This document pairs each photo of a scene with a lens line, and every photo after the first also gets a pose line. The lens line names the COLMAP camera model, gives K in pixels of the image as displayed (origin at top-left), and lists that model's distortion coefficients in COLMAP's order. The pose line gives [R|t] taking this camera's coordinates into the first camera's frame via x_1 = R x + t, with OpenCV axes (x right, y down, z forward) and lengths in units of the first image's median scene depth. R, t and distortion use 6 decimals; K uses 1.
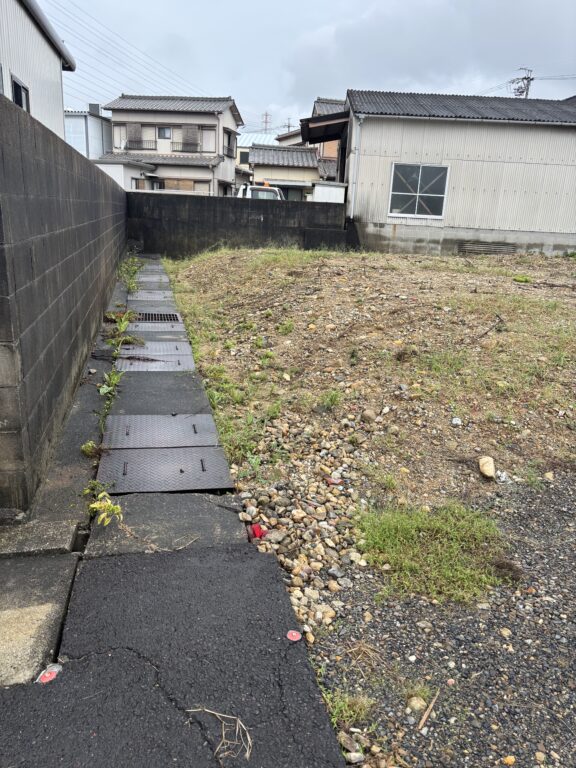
lens RADIAL K [[577.1, 0, 294.0], [0, 577.1, 383.0], [0, 0, 1]] dist [0.047357, -0.045435]
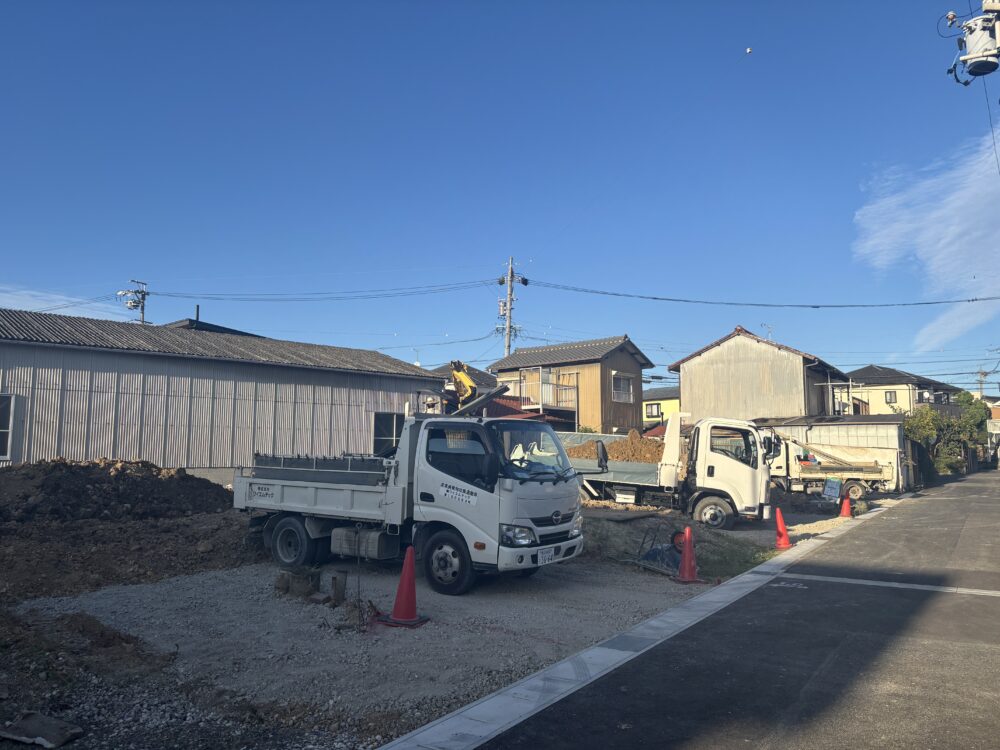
lens RADIAL K [[751.5, 0, 506.1], [0, 751.5, 365.8], [0, 0, 1]] dist [0.047357, -0.045435]
pose [[0.716807, 0.031659, 0.696553, 0.069652], [0.227252, 0.933816, -0.276303, 0.069634], [-0.659200, 0.356349, 0.662171, -0.359481]]
